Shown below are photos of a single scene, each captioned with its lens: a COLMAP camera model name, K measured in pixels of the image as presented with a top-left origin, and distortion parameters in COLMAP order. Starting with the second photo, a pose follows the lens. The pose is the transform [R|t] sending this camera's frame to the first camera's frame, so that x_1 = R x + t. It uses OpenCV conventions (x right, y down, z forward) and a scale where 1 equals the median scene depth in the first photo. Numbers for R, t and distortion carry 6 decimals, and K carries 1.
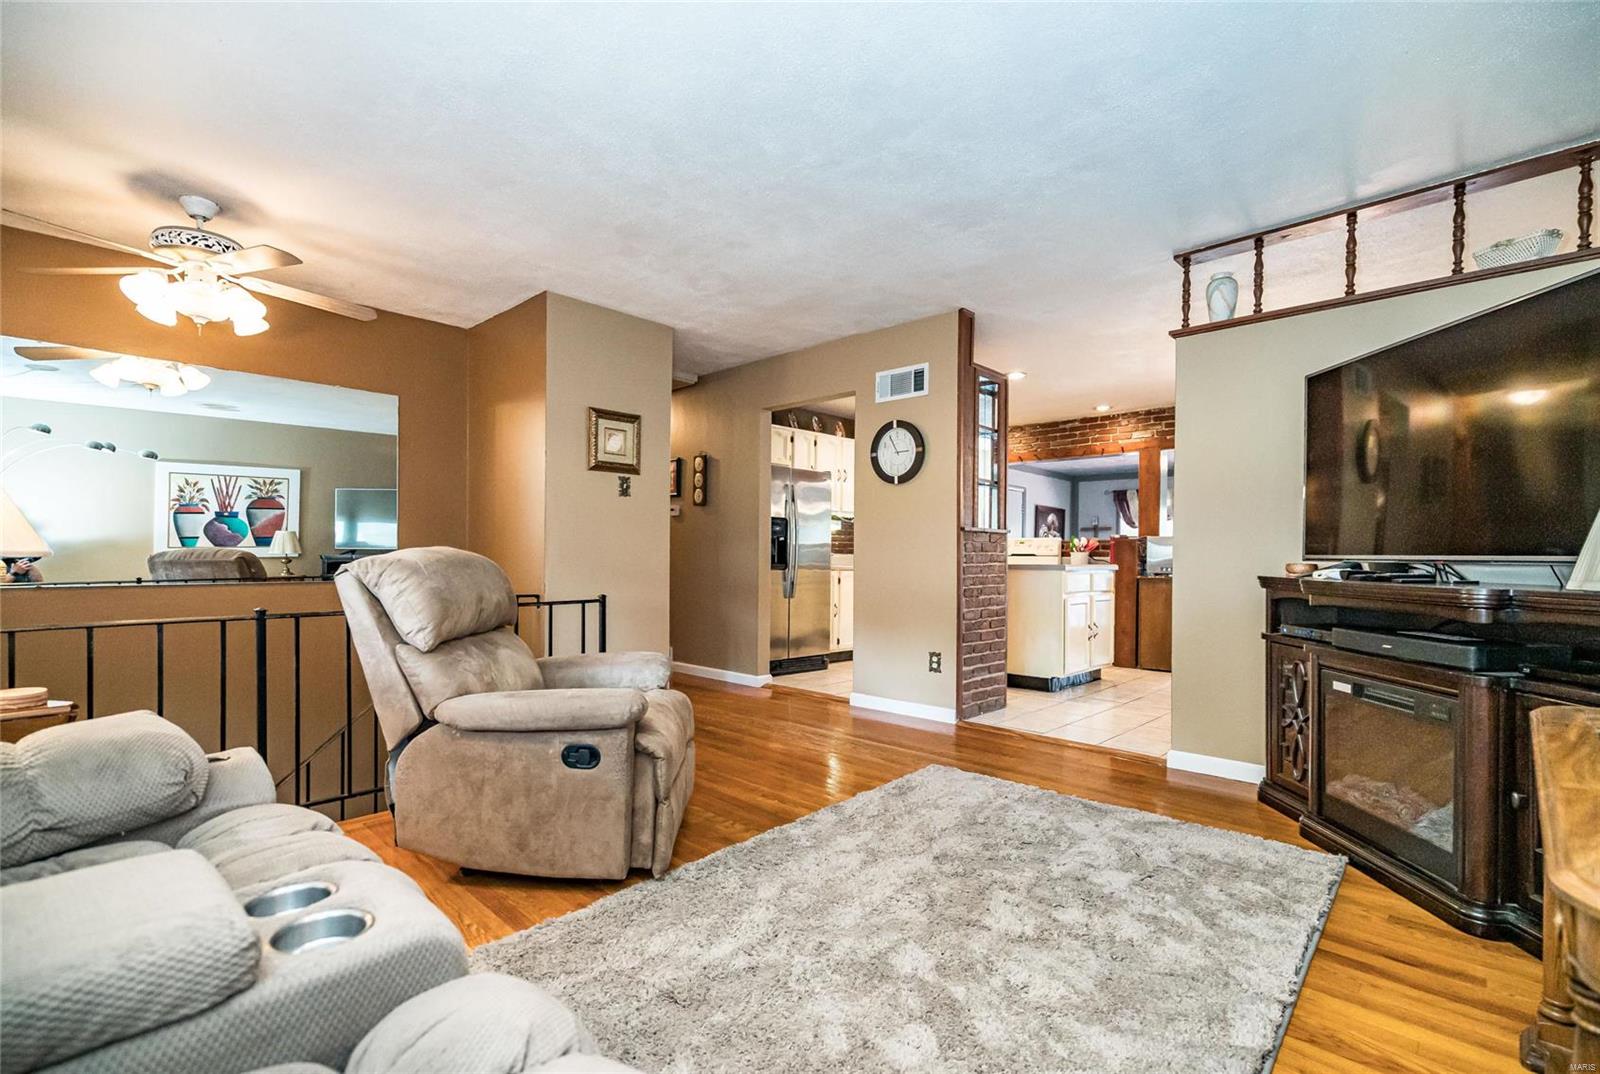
lens RADIAL K [[728.7, 0, 807.5], [0, 728.7, 548.2], [0, 0, 1]] dist [-0.000775, 0.001065]
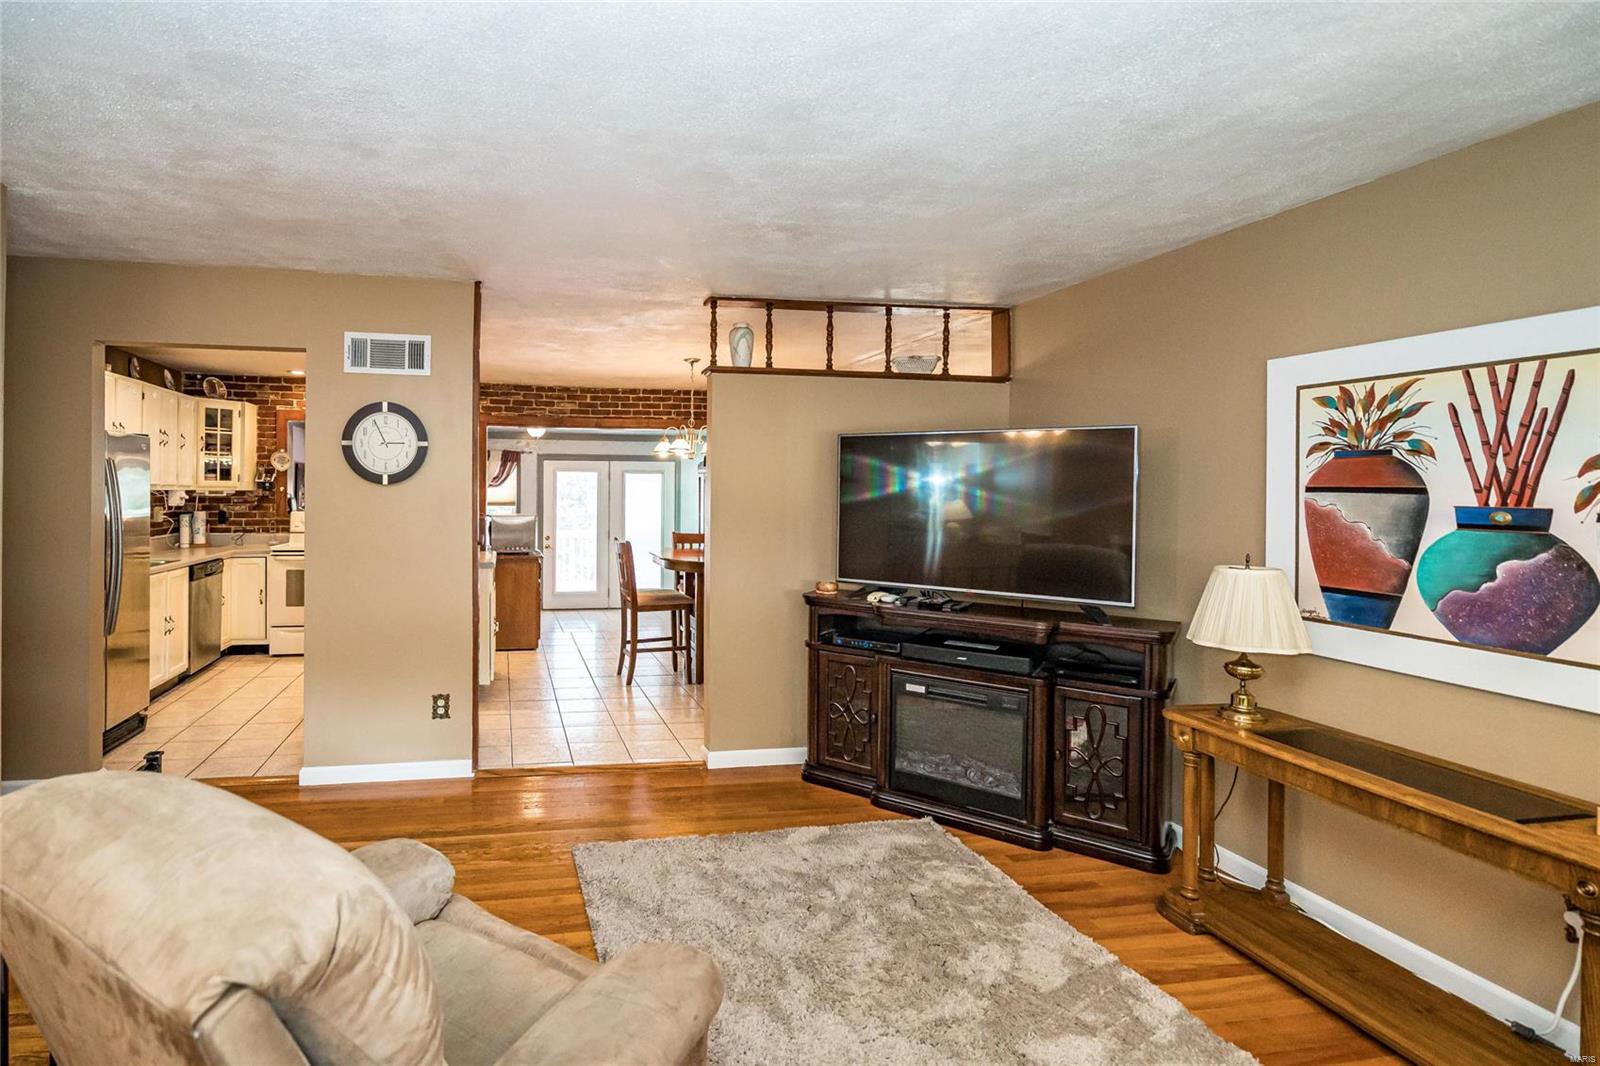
lens RADIAL K [[761.1, 0, 672.3], [0, 761.1, 491.4], [0, 0, 1]] dist [-0.002446, 0.001875]
pose [[0.606826, 0.003863, 0.794826, -0.436117], [-0.012510, 0.999911, 0.004691, -0.115624], [-0.794737, -0.012789, 0.606820, 0.352986]]
